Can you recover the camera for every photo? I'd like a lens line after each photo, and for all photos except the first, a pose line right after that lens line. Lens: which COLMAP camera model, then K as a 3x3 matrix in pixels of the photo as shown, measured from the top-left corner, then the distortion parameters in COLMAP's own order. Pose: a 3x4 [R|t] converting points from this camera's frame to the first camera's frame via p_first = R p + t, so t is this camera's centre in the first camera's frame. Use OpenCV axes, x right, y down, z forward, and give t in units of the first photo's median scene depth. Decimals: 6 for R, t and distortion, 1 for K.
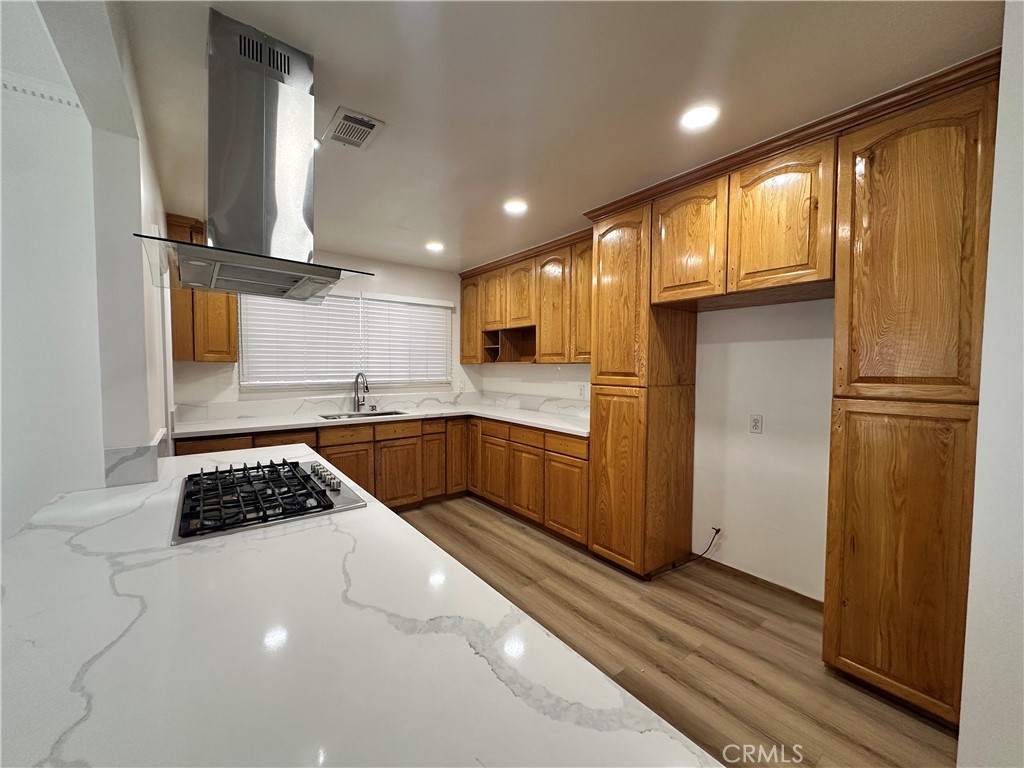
lens RADIAL K [[406.5, 0, 512.6], [0, 406.5, 383.1], [0, 0, 1]] dist [-0.001048, -0.000023]
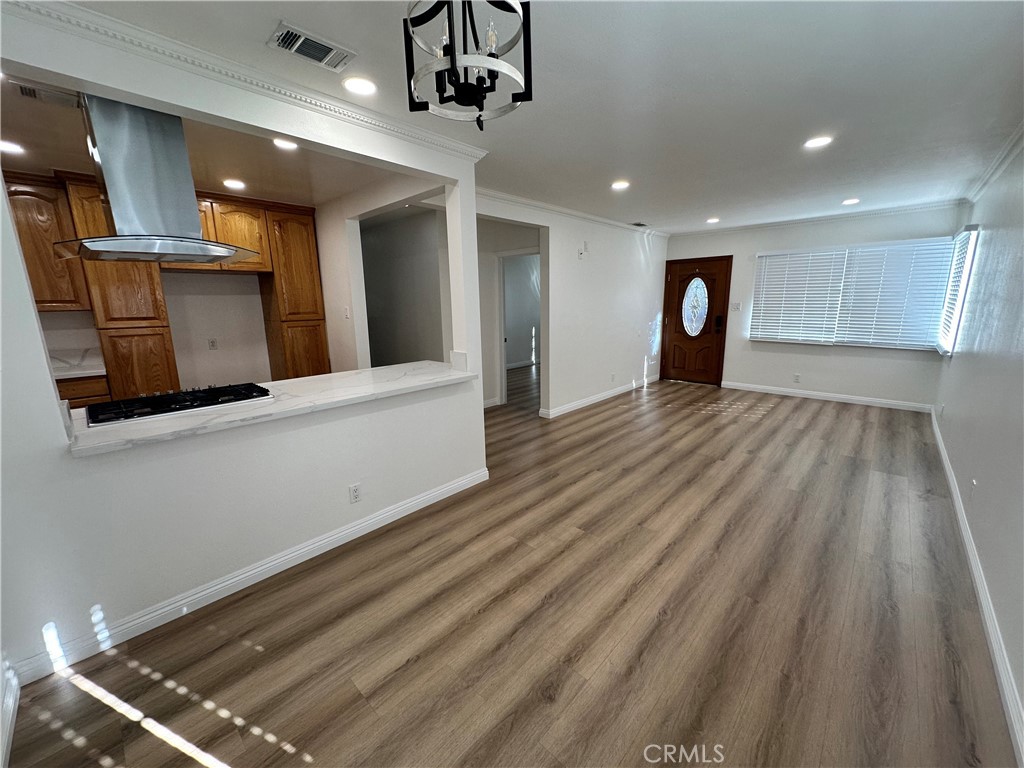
lens RADIAL K [[406.5, 0, 512.1], [0, 406.5, 380.9], [0, 0, 1]] dist [-0.001048, -0.000023]
pose [[-0.150131, -0.198970, 0.968438, -1.251231], [0.053094, 0.976504, 0.208858, -0.037345], [-0.987239, 0.082774, -0.136040, -0.003918]]
